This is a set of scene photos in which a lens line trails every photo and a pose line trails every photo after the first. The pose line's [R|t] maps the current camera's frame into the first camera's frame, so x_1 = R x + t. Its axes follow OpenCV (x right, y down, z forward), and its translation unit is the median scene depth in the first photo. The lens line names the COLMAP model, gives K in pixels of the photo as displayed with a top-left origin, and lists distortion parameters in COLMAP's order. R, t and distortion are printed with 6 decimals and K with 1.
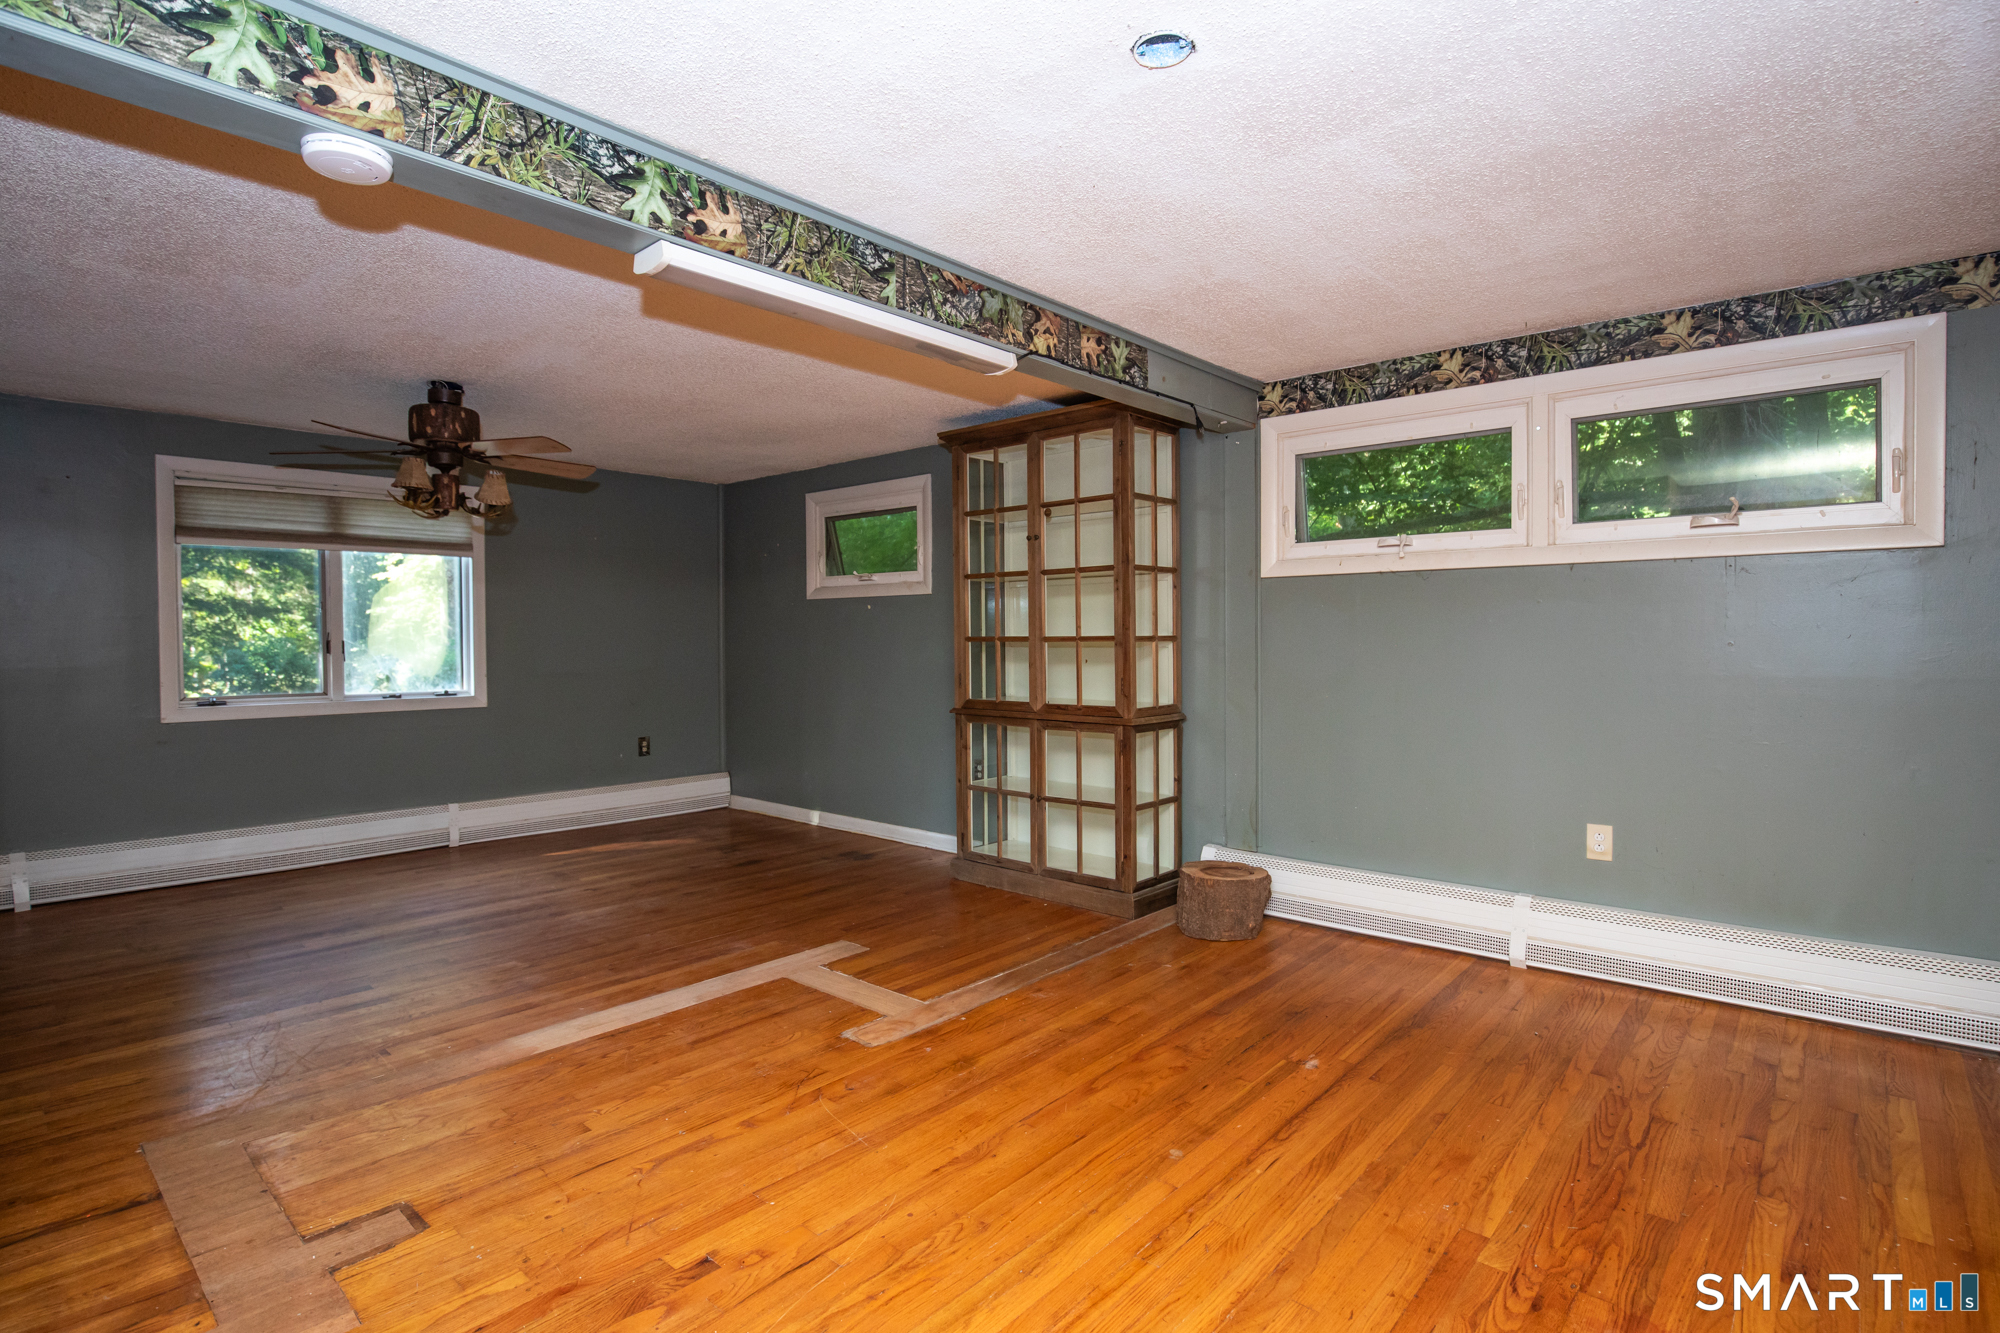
lens RADIAL K [[935.8, 0, 1019.5], [0, 935.8, 659.8], [0, 0, 1]] dist [-0.035888, 0.005798]
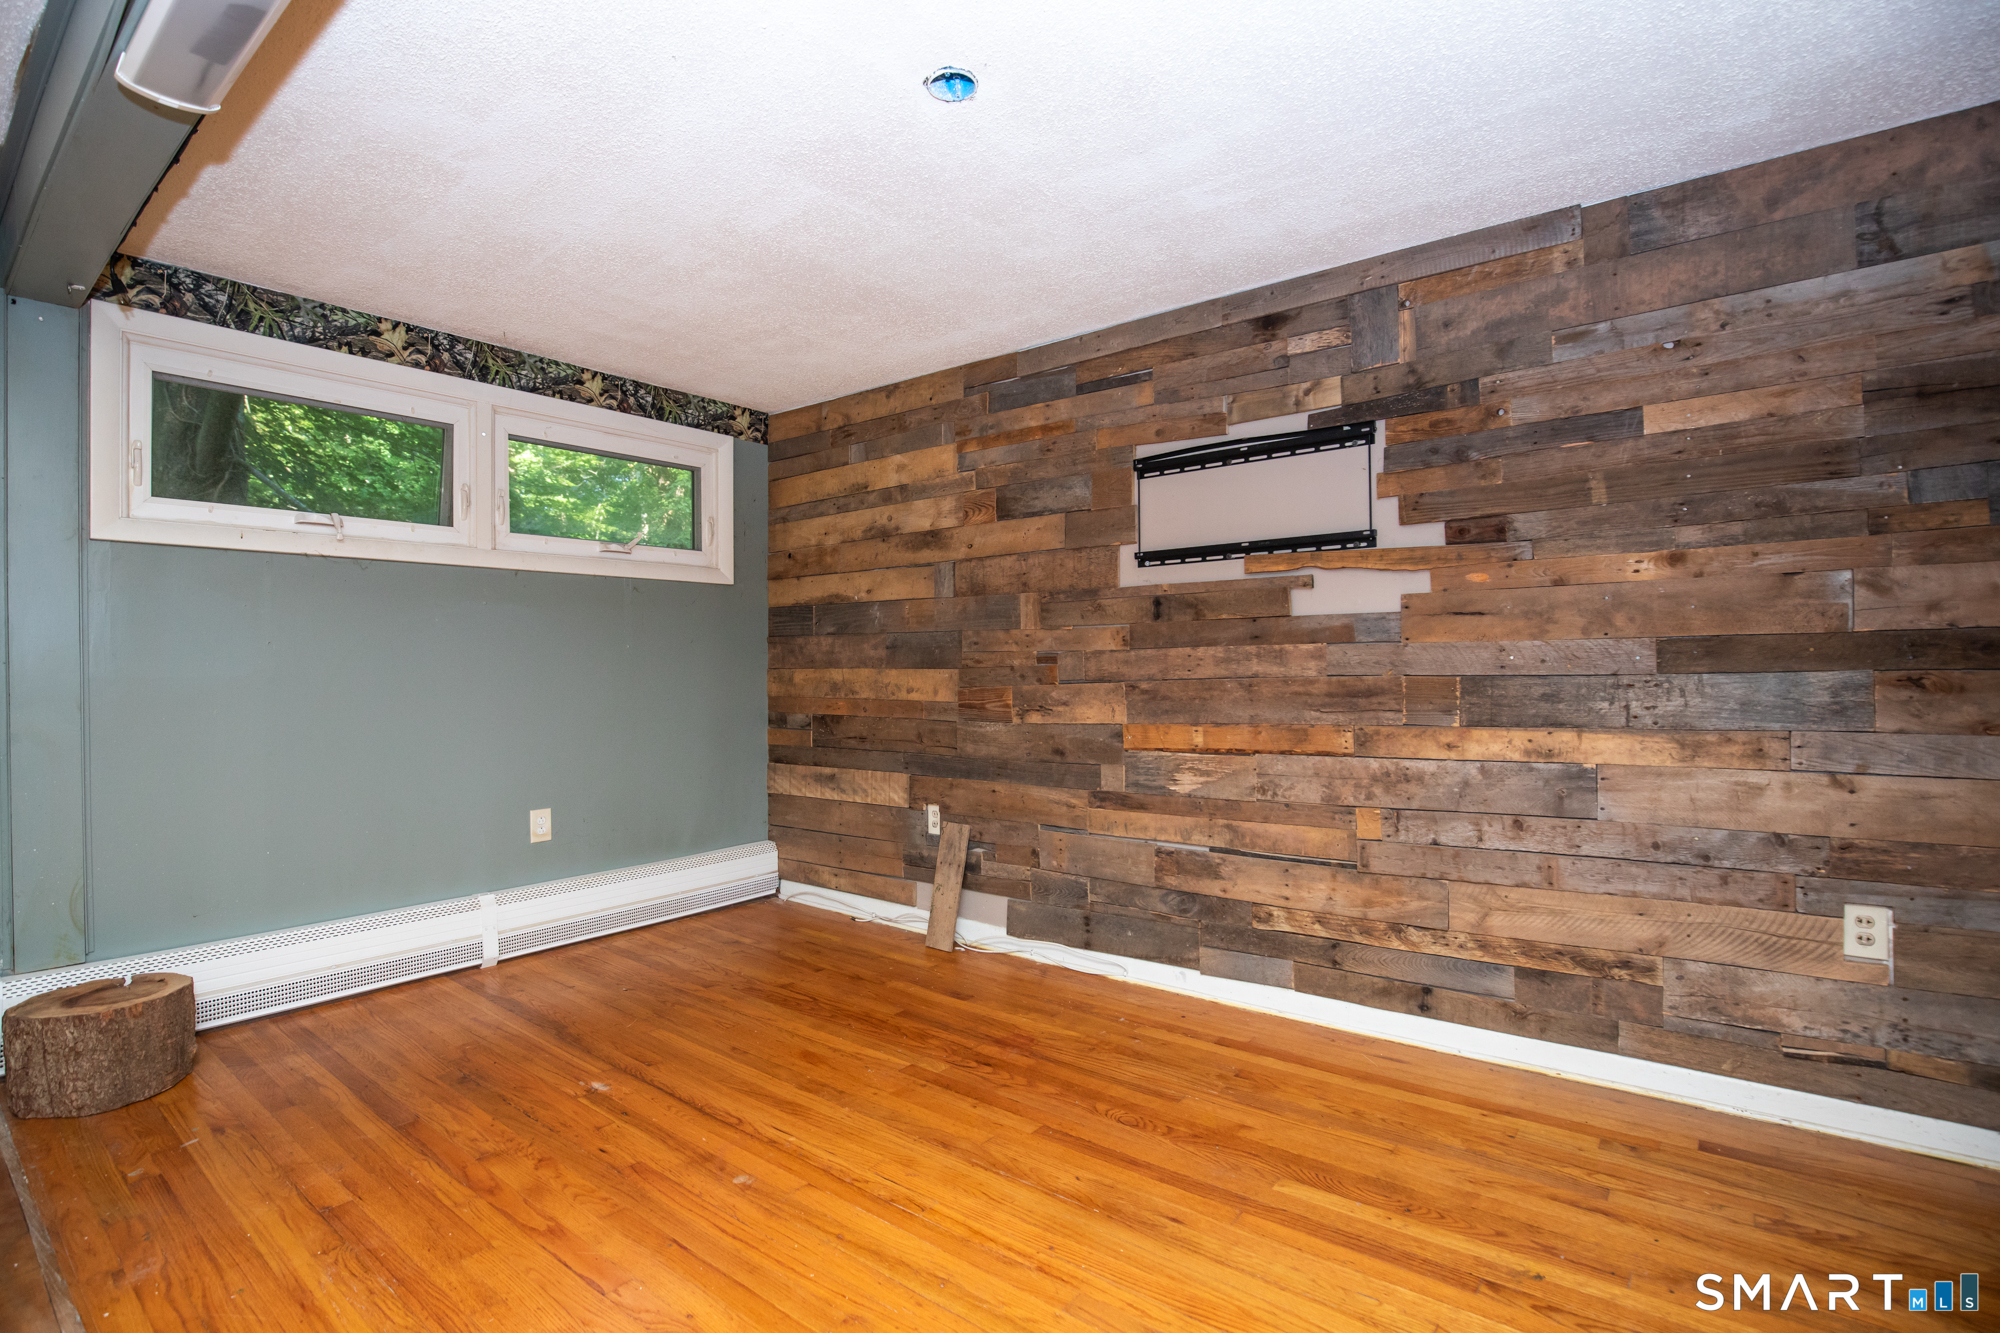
lens RADIAL K [[923.2, 0, 983.9], [0, 923.2, 656.9], [0, 0, 1]] dist [-0.032536, 0.007037]
pose [[-0.006384, 0.007099, 0.999954, -0.683934], [0.021557, 0.999743, -0.006960, 0.022743], [-0.999747, 0.021511, -0.006535, 0.690485]]
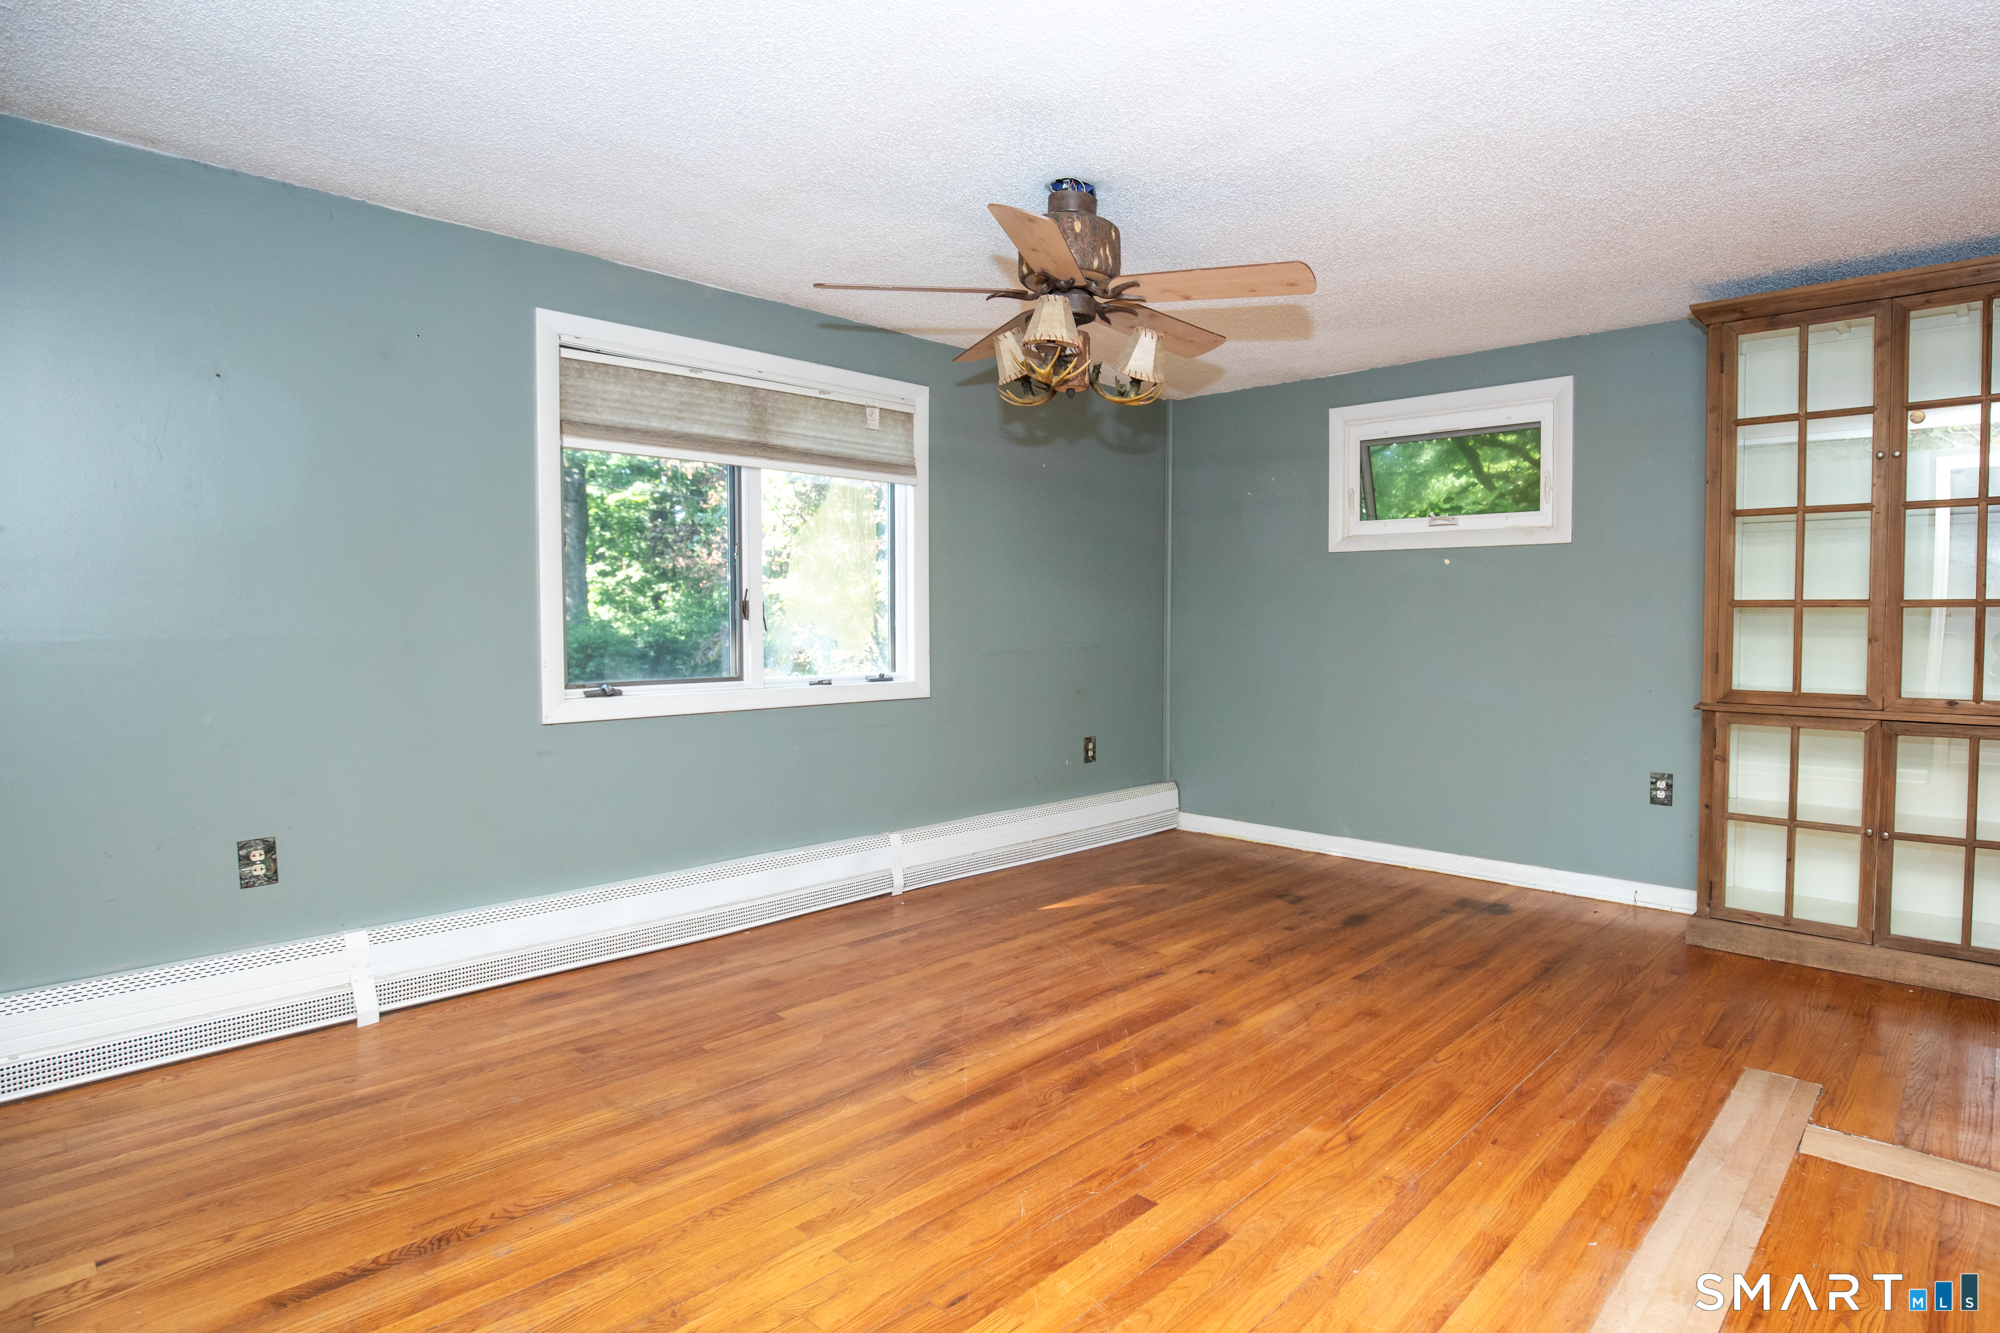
lens RADIAL K [[935.8, 0, 1019.5], [0, 935.8, 659.8], [0, 0, 1]] dist [-0.035888, 0.005798]
pose [[0.999933, 0.005001, 0.010411, -0.120287], [-0.005207, 0.999788, 0.019926, 0.001848], [-0.010309, -0.019979, 0.999747, 0.065909]]
